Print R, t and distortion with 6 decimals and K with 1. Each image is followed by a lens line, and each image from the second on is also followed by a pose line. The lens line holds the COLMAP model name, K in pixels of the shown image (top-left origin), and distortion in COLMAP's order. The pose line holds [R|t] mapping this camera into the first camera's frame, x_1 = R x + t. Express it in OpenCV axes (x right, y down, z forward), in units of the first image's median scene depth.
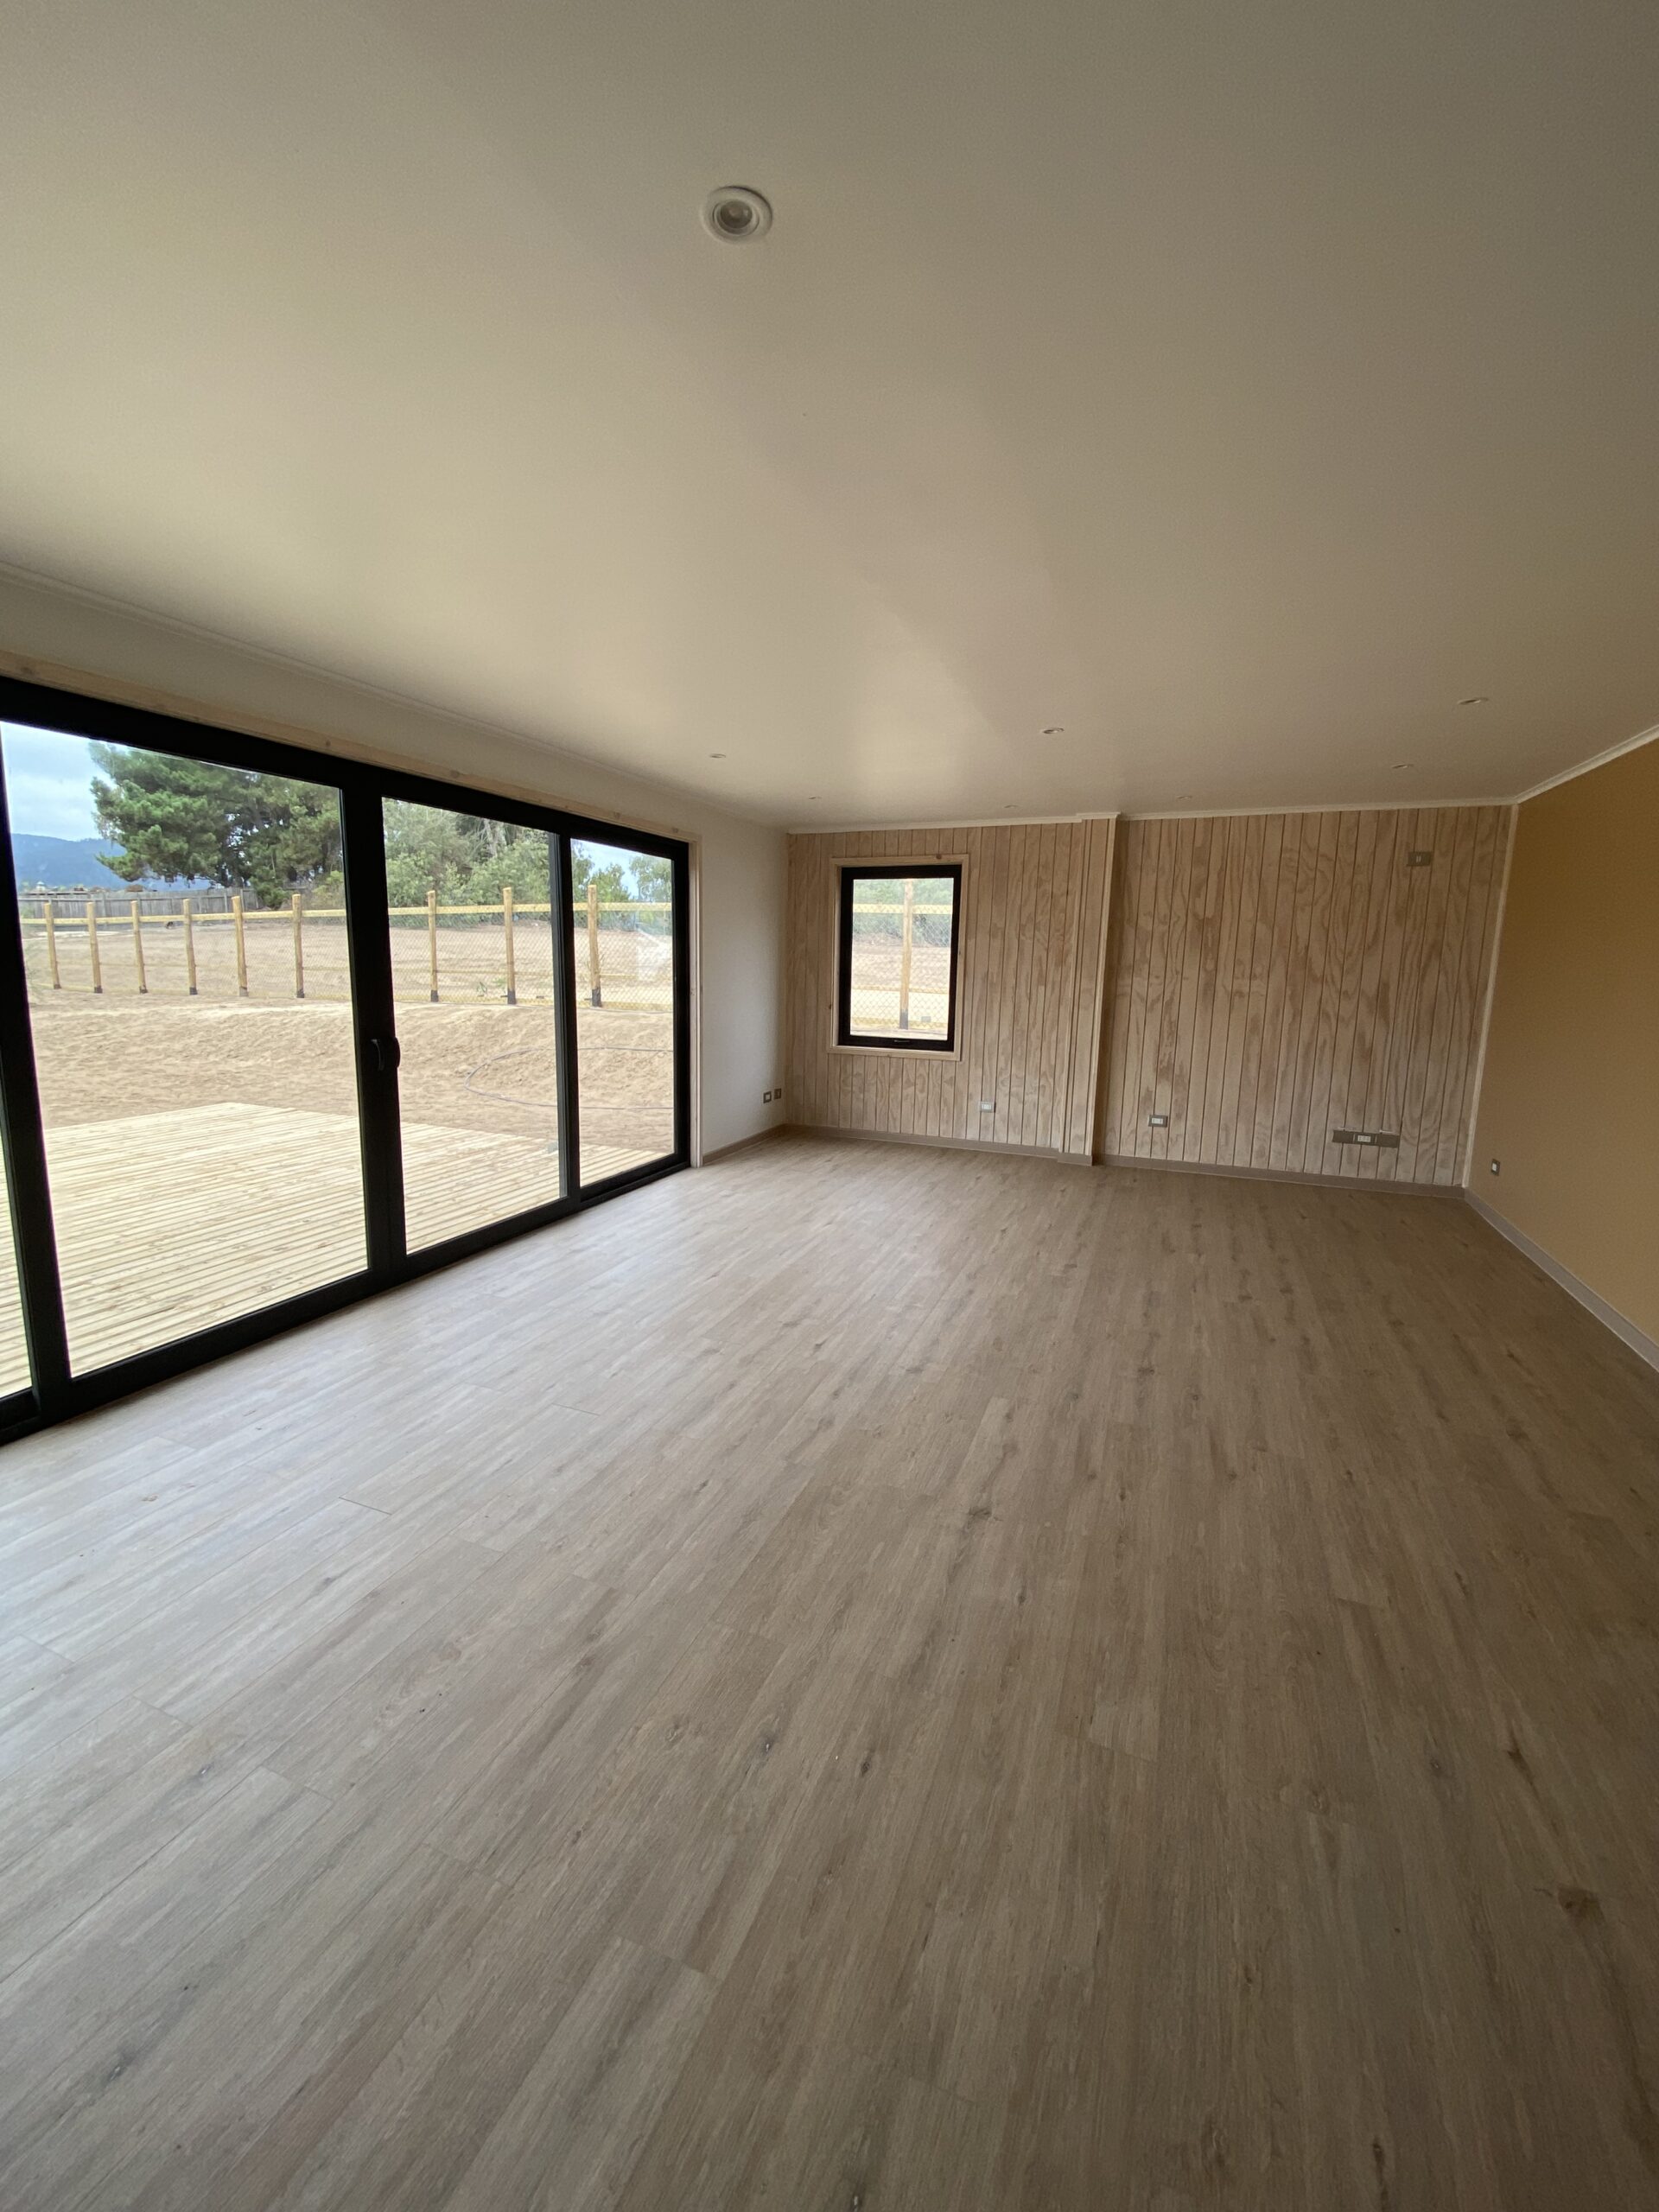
lens RADIAL K [[895.3, 0, 833.1], [0, 895.3, 1102.1], [0, 0, 1]] dist [0.008925, -0.012597]
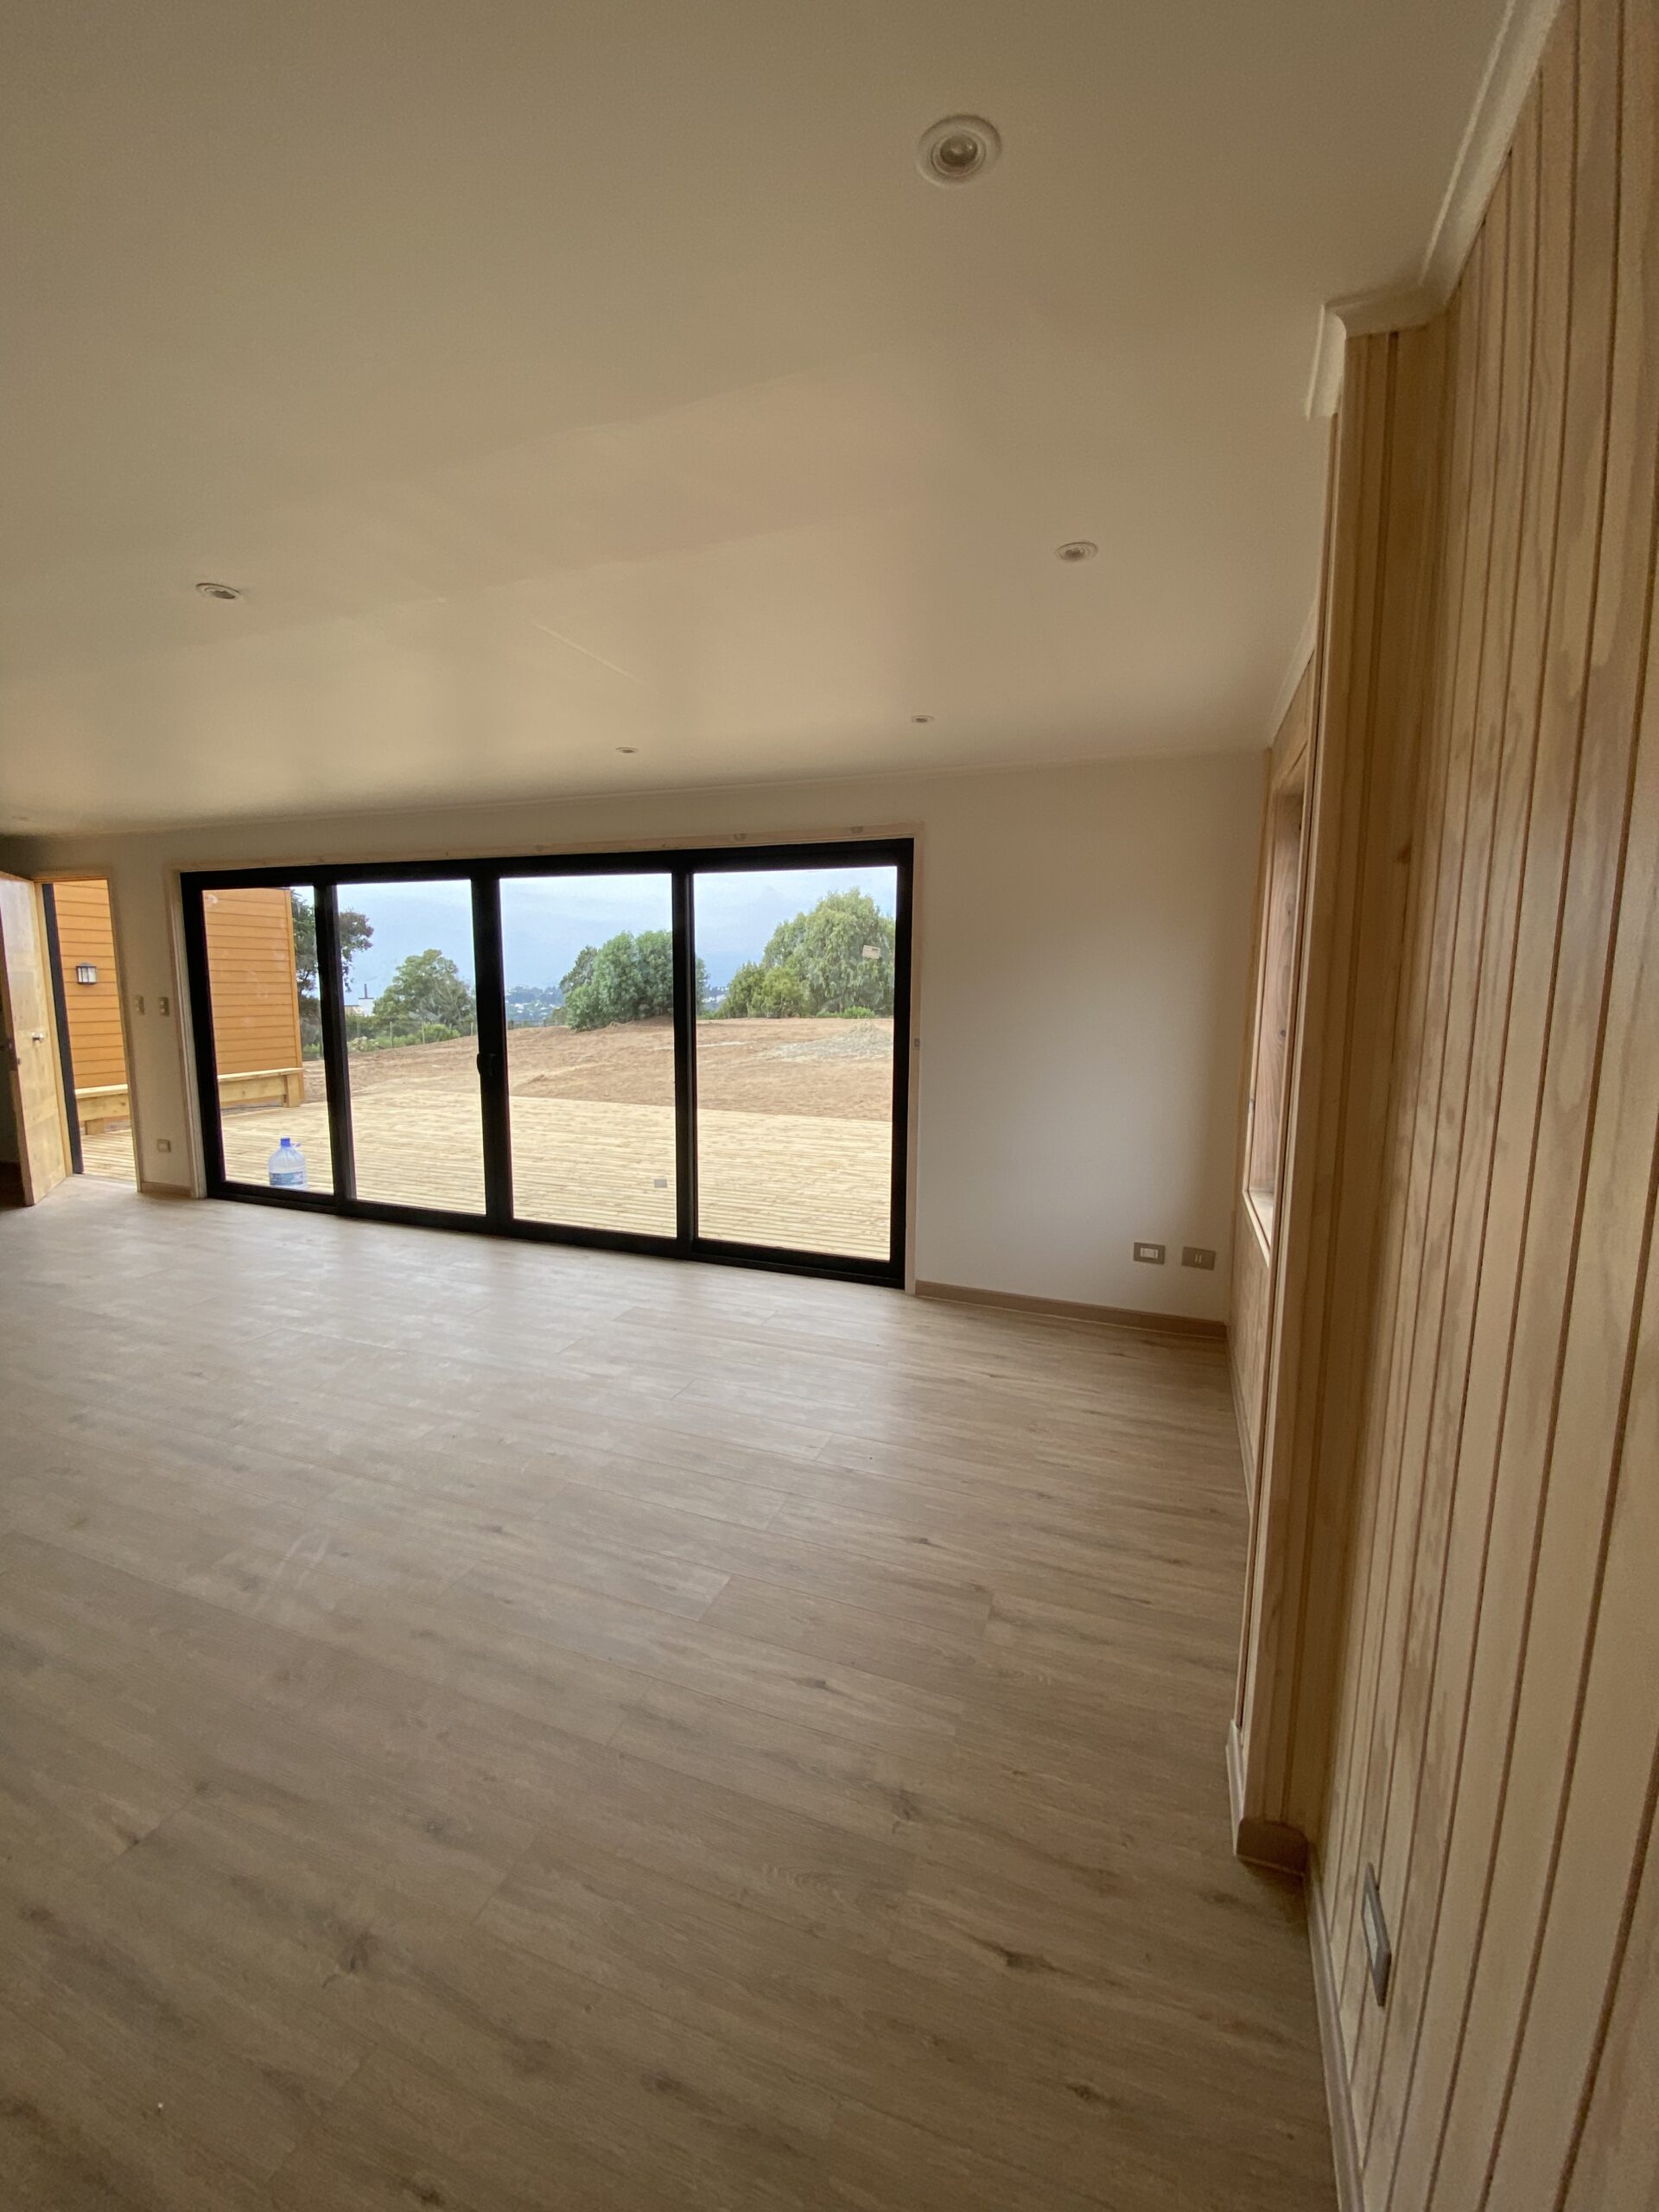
lens RADIAL K [[895.3, 0, 843.8], [0, 895.3, 1116.3], [0, 0, 1]] dist [0.008925, -0.012597]
pose [[0.007897, 0.138820, -0.990286, 0.778848], [-0.162614, 0.977313, 0.135705, -0.224490], [0.986658, 0.159963, 0.030291, 1.325423]]
